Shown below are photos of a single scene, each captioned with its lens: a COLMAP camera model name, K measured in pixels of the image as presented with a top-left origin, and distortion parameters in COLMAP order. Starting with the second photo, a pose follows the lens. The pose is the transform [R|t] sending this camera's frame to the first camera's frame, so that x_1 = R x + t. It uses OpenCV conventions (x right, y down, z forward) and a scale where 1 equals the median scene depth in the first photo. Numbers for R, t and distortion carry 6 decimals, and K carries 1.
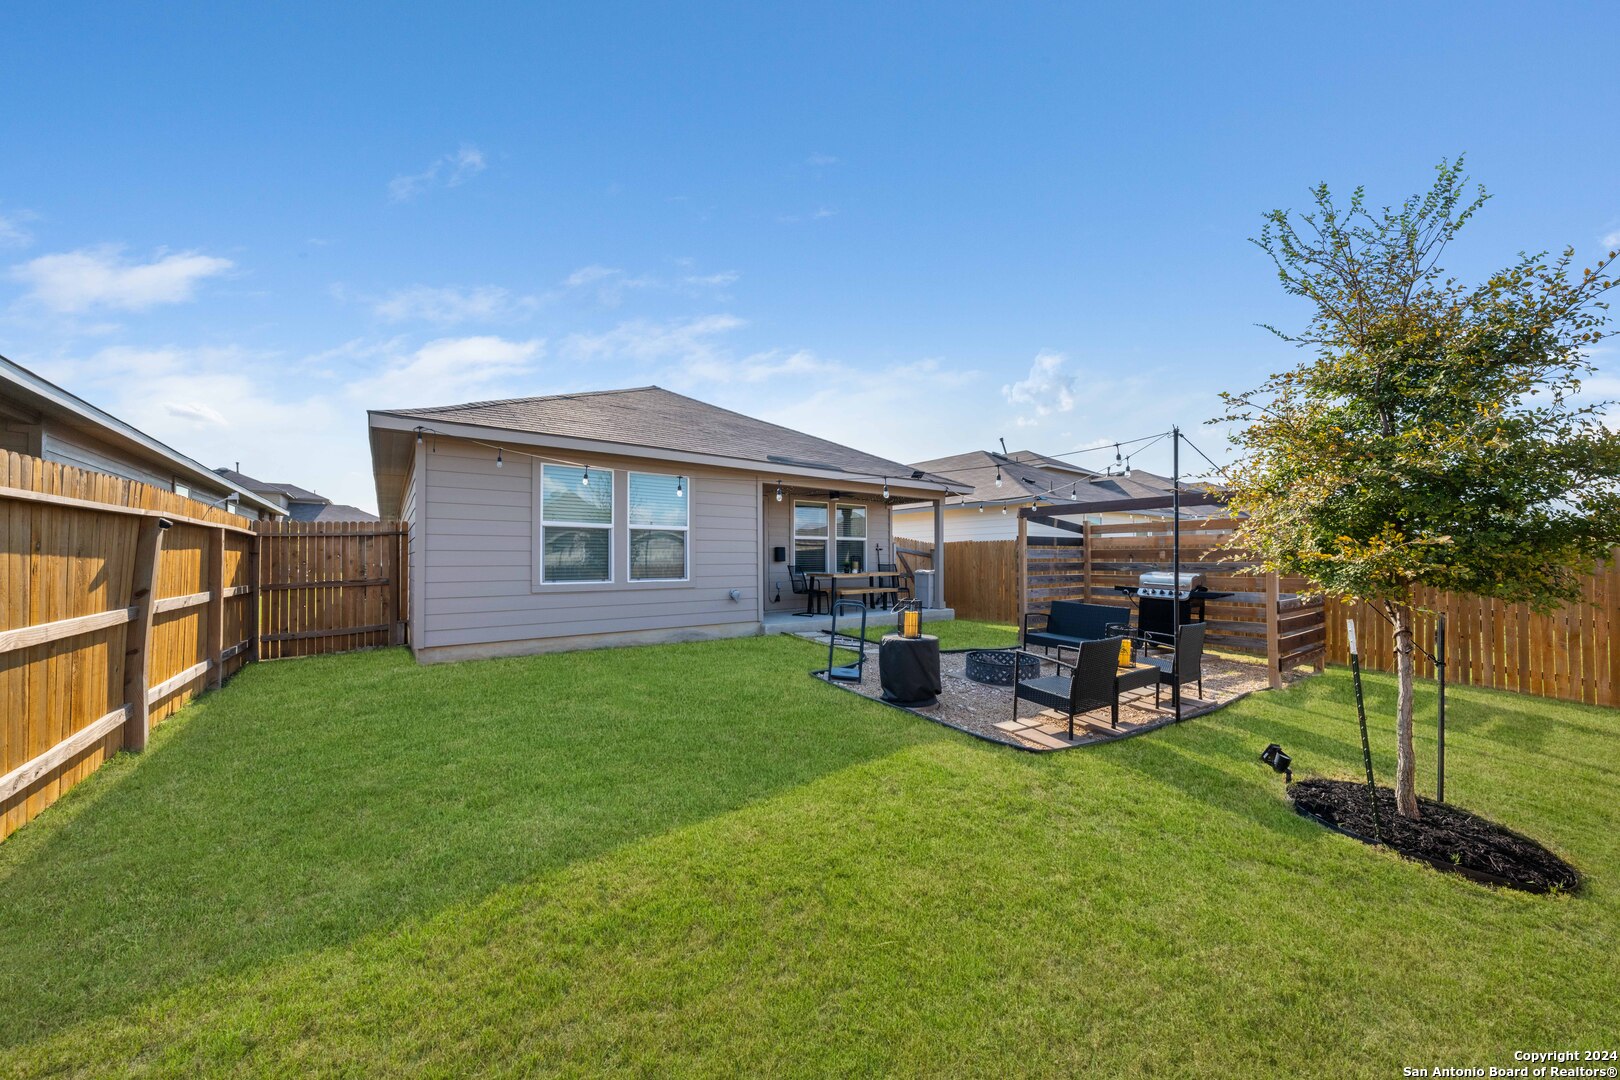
lens RADIAL K [[563.4, 0, 798.8], [0, 563.4, 551.6], [0, 0, 1]] dist [0.006750, 0.000040]
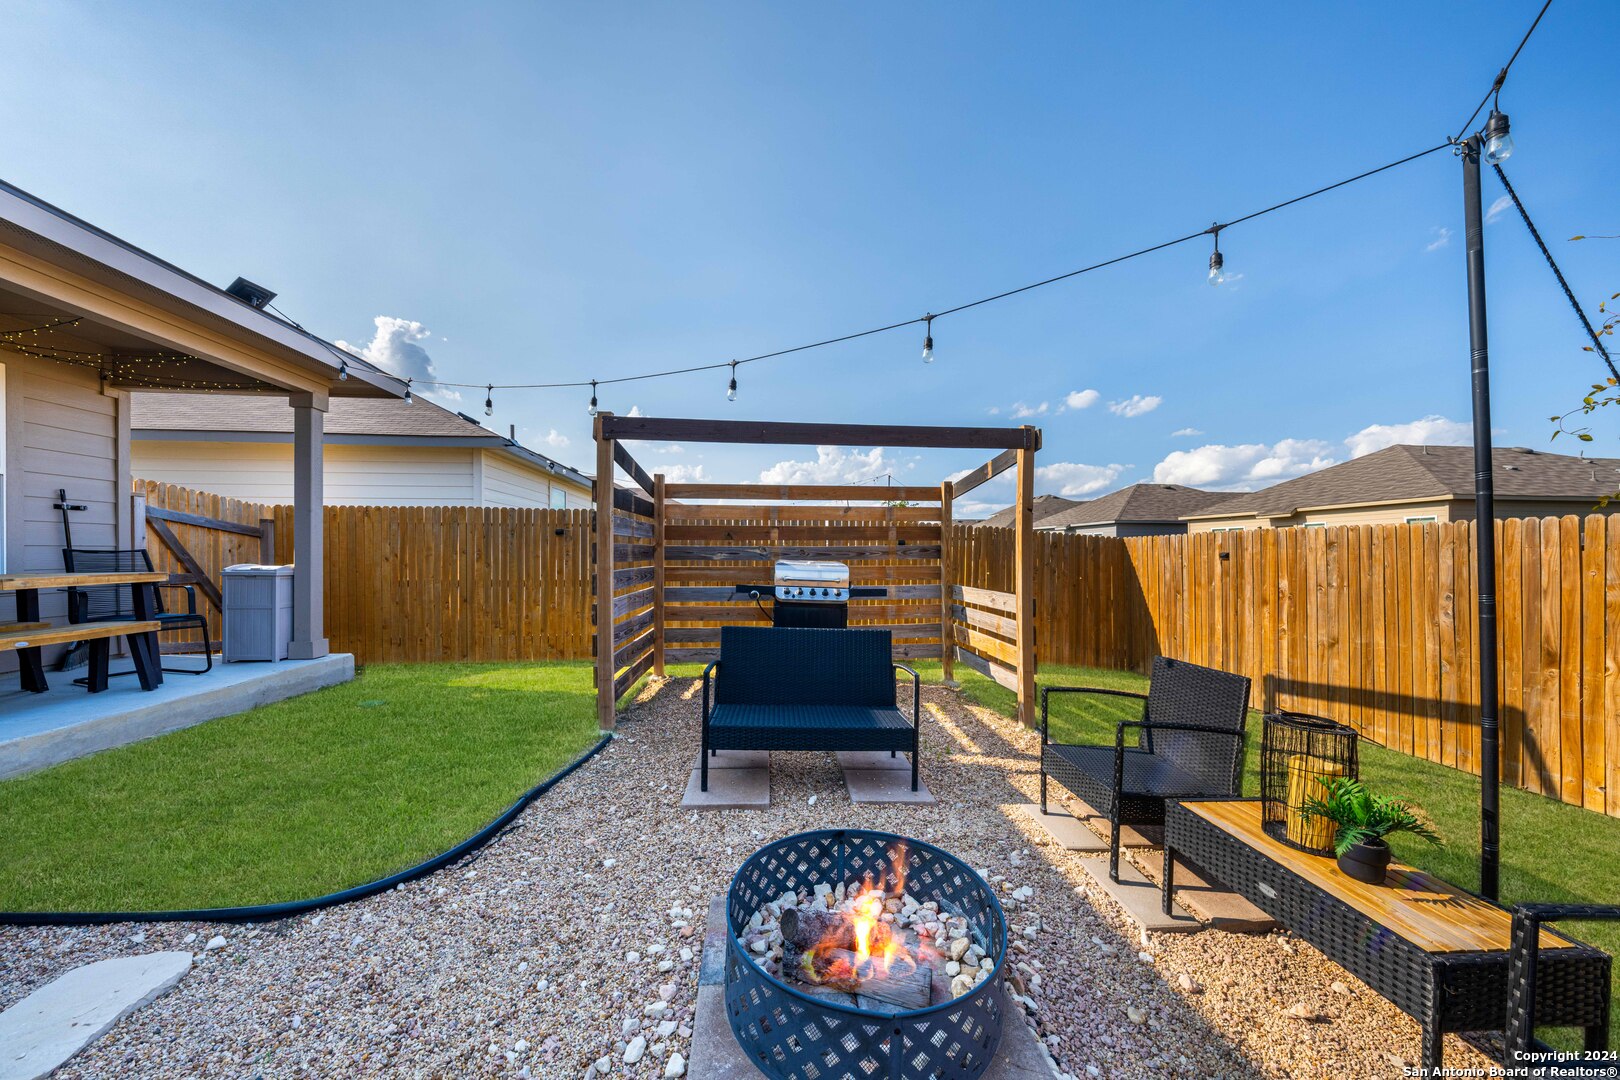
lens RADIAL K [[563.4, 0, 808.9], [0, 563.4, 555.2], [0, 0, 1]] dist [0.006750, 0.000040]
pose [[0.496530, -0.001123, 0.868019, 0.088574], [-0.011814, 0.999898, 0.008052, 0.022712], [-0.867939, -0.014253, 0.496466, 0.596403]]
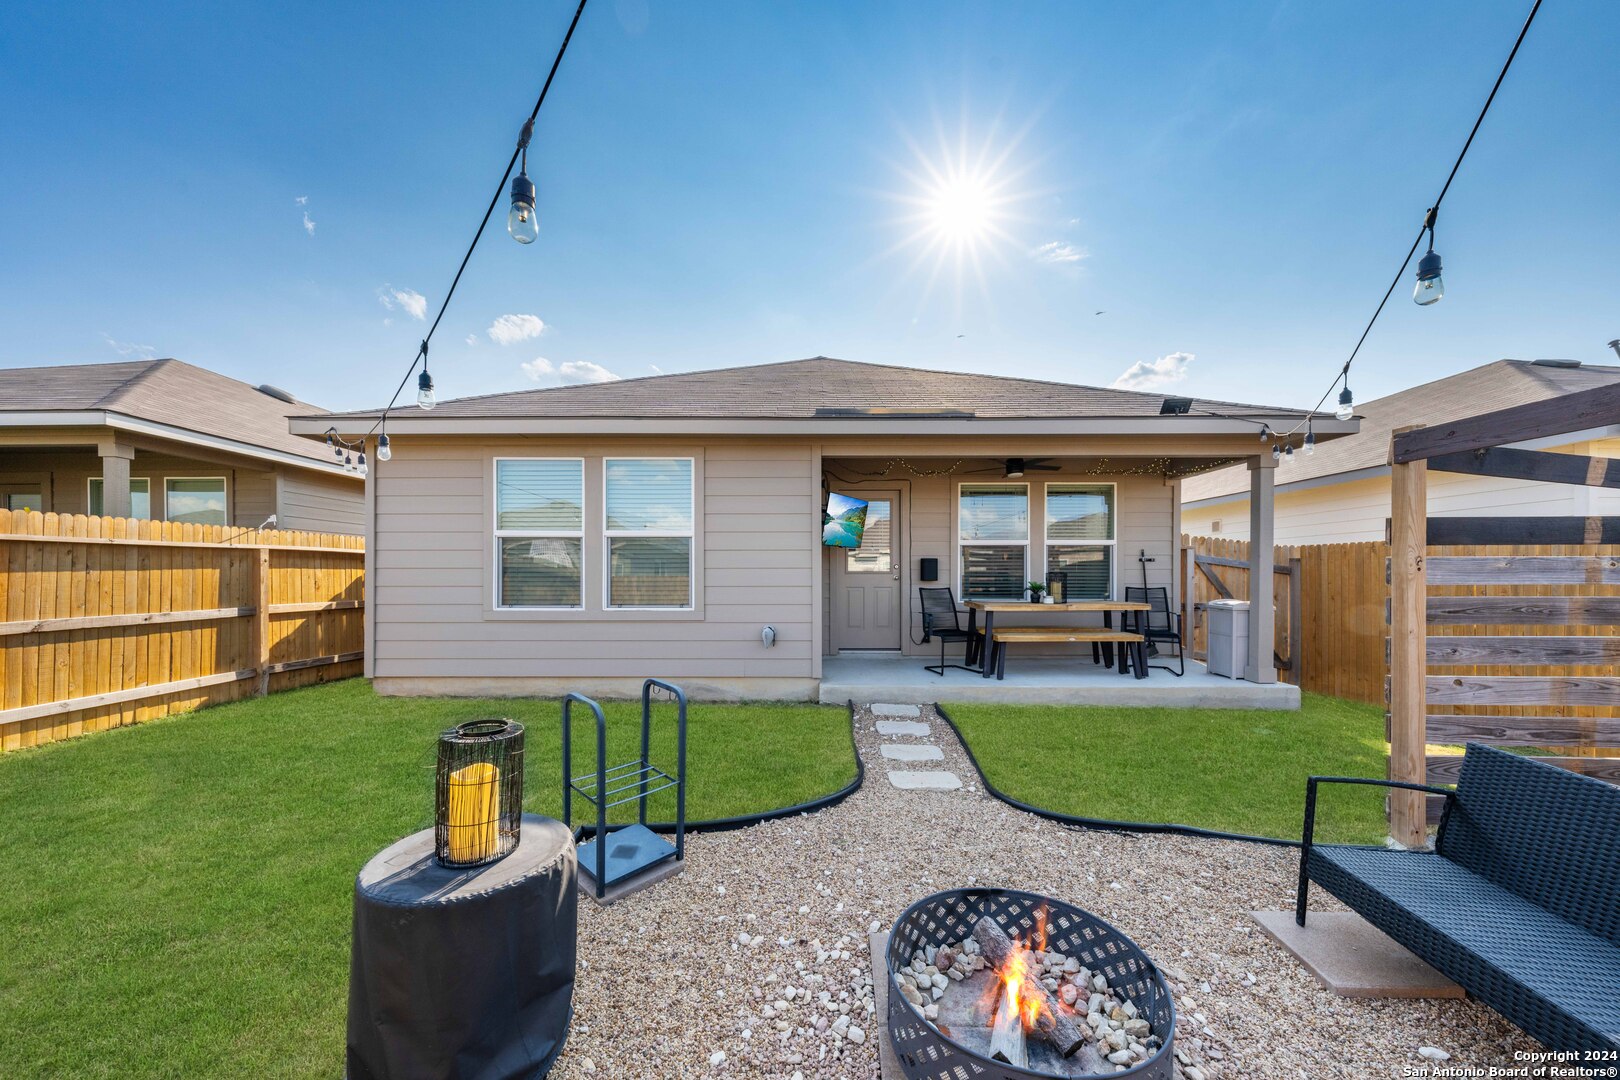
lens RADIAL K [[563.4, 0, 818.8], [0, 563.4, 571.0], [0, 0, 1]] dist [0.006750, 0.000040]
pose [[0.801623, 0.000023, -0.597830, 0.295816], [0.006514, 0.999940, 0.008773, -0.000776], [0.597794, -0.010927, 0.801575, 0.484078]]
